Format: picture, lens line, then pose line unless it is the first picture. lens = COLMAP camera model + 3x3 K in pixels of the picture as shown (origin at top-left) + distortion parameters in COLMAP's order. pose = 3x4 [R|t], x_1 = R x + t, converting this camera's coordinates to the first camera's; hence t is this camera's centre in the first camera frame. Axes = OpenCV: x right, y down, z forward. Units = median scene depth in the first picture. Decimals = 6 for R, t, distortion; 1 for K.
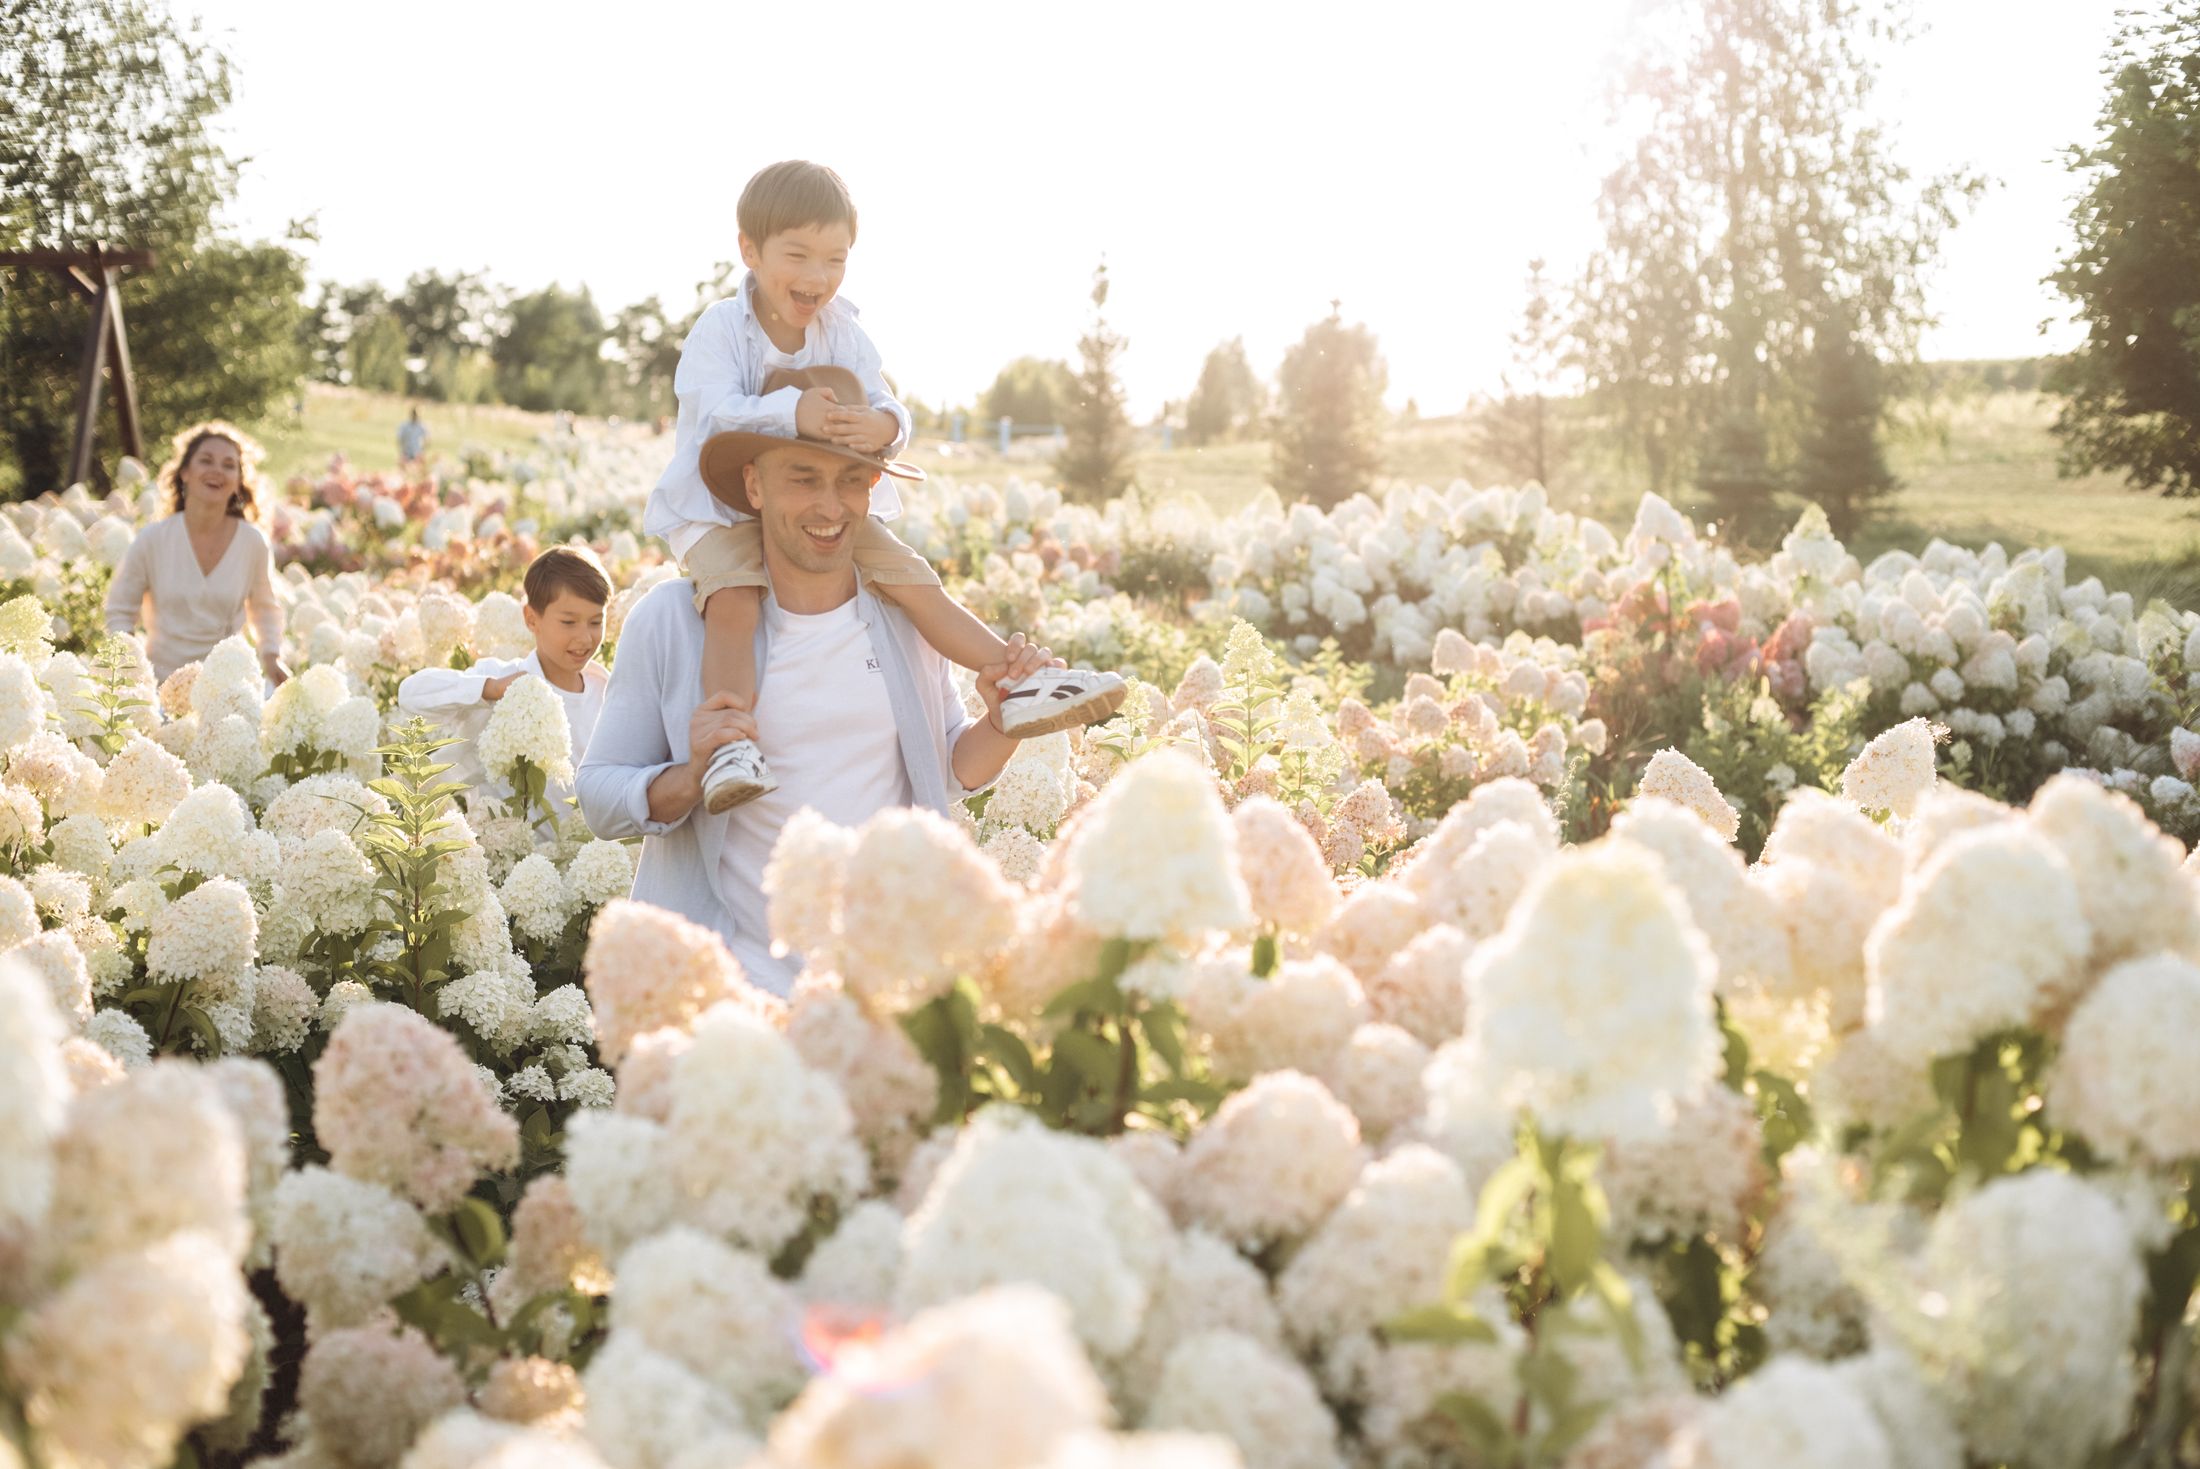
lens RADIAL K [[3168.7, 0, 1100.0], [0, 3168.7, 722.9], [0, 0, 1]] dist [-0.077950, 0.000000]
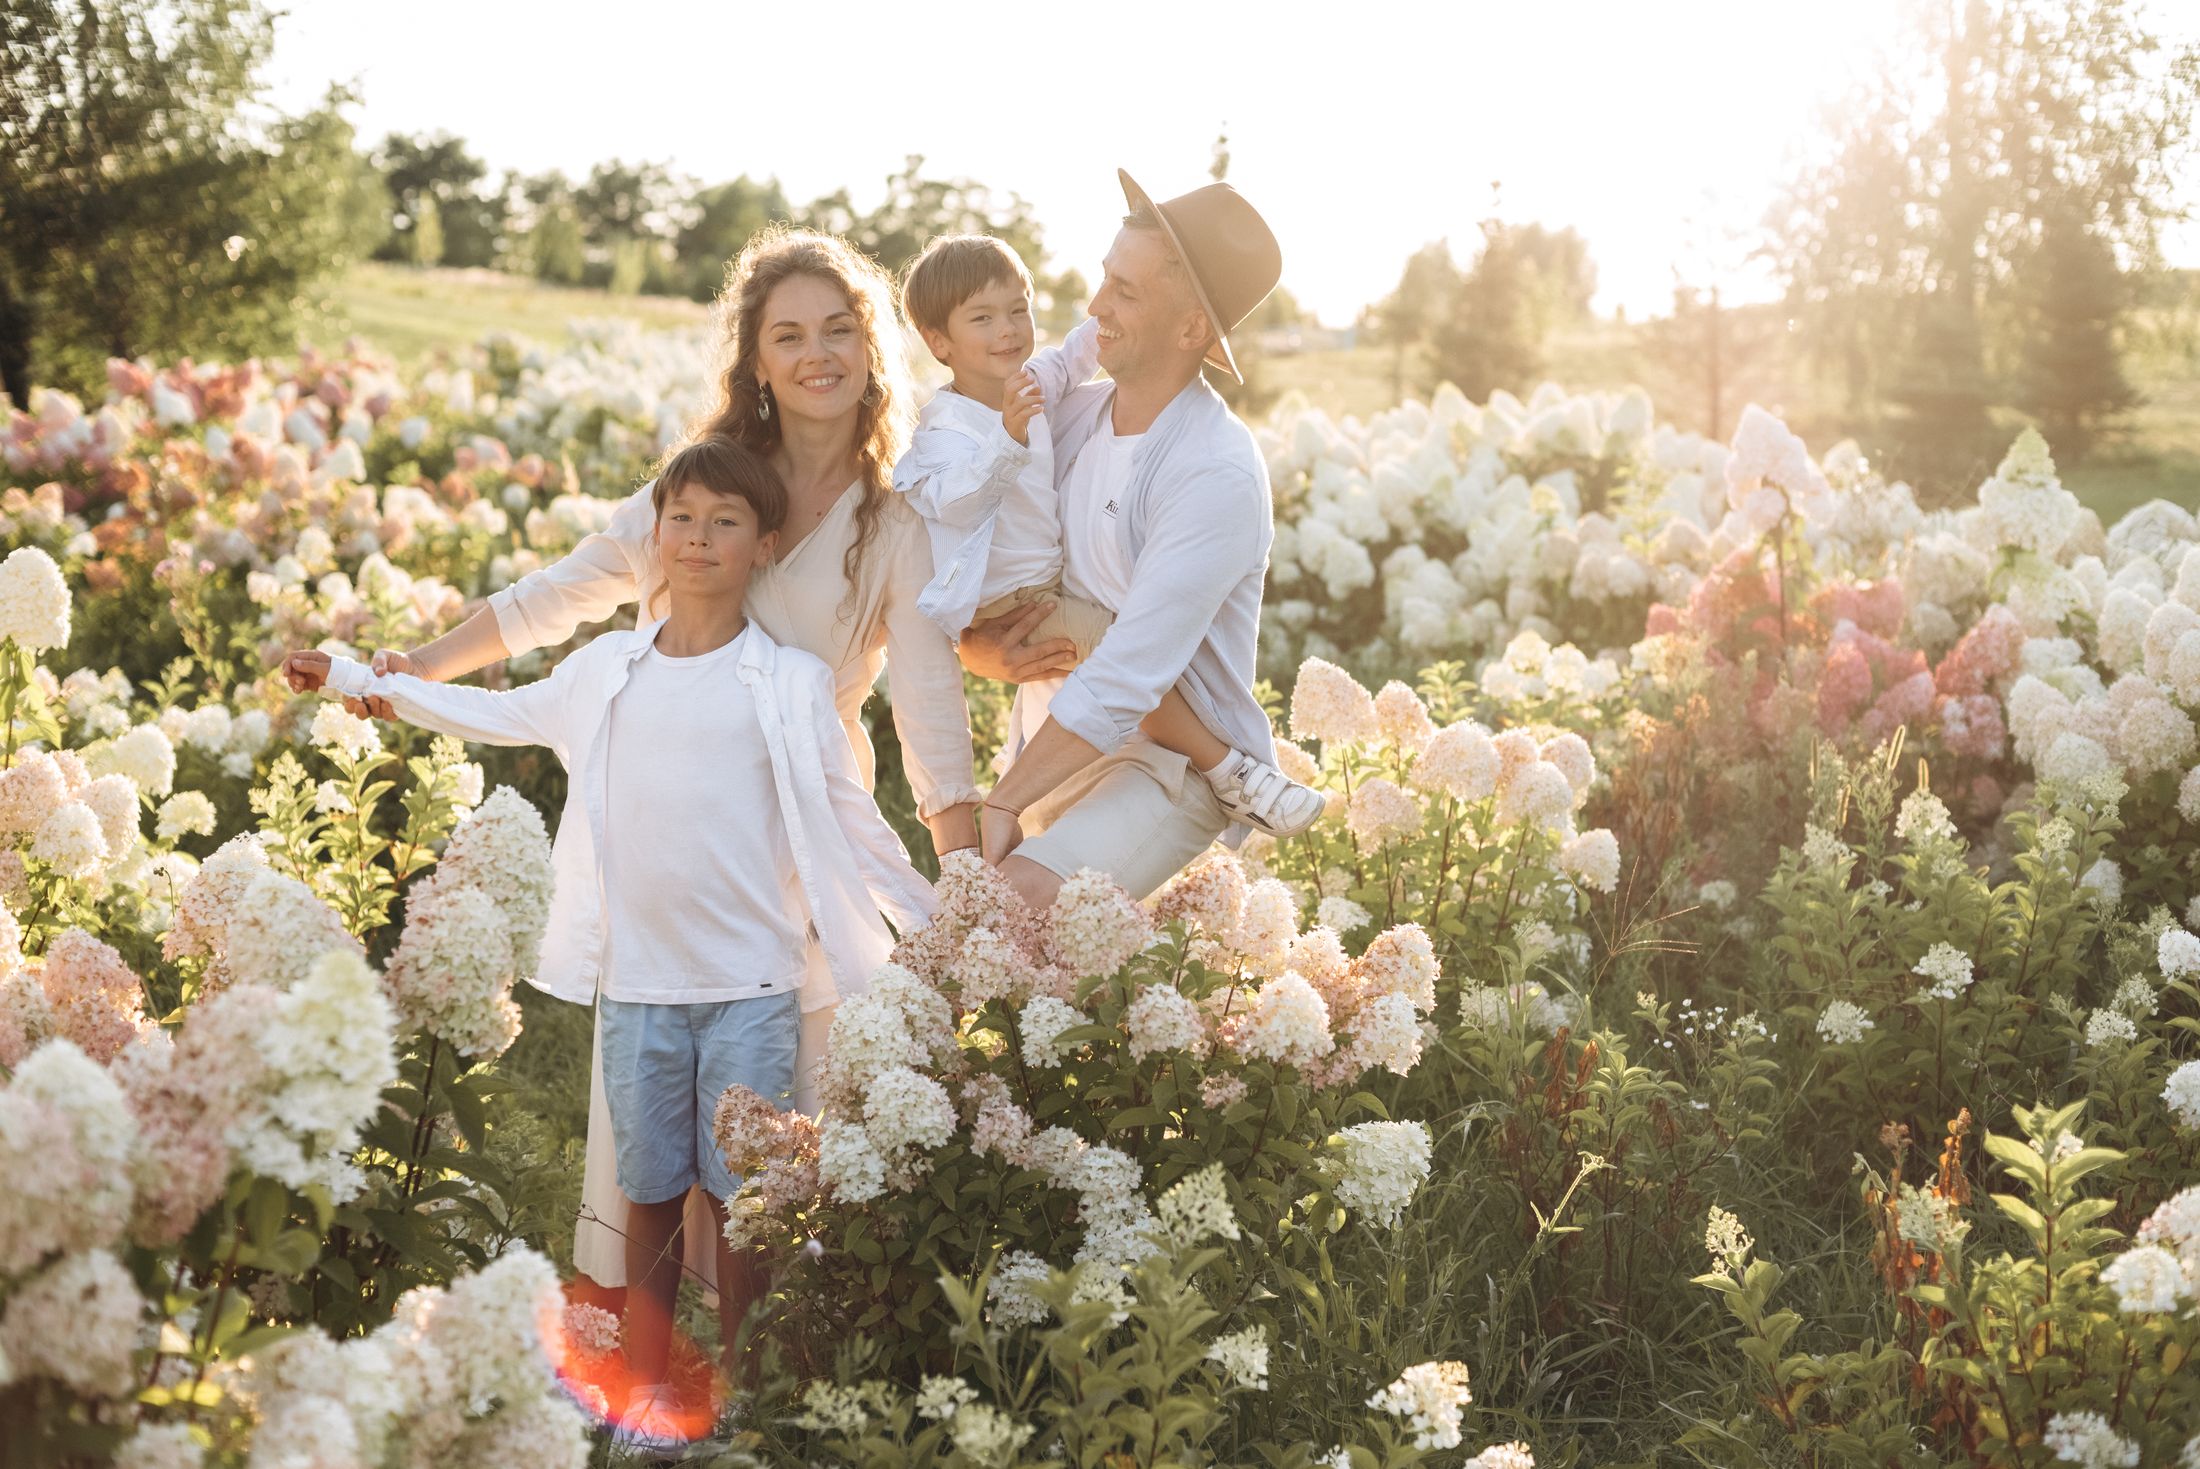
lens RADIAL K [[3168.7, 0, 1097.0], [0, 3168.7, 723.9], [0, 0, 1]] dist [-0.077950, 0.000000]
pose [[0.997606, 0.020345, -0.066095, 0.025150], [-0.018284, 0.999332, 0.031644, -0.008031], [0.066695, -0.030360, 0.997311, 0.109039]]
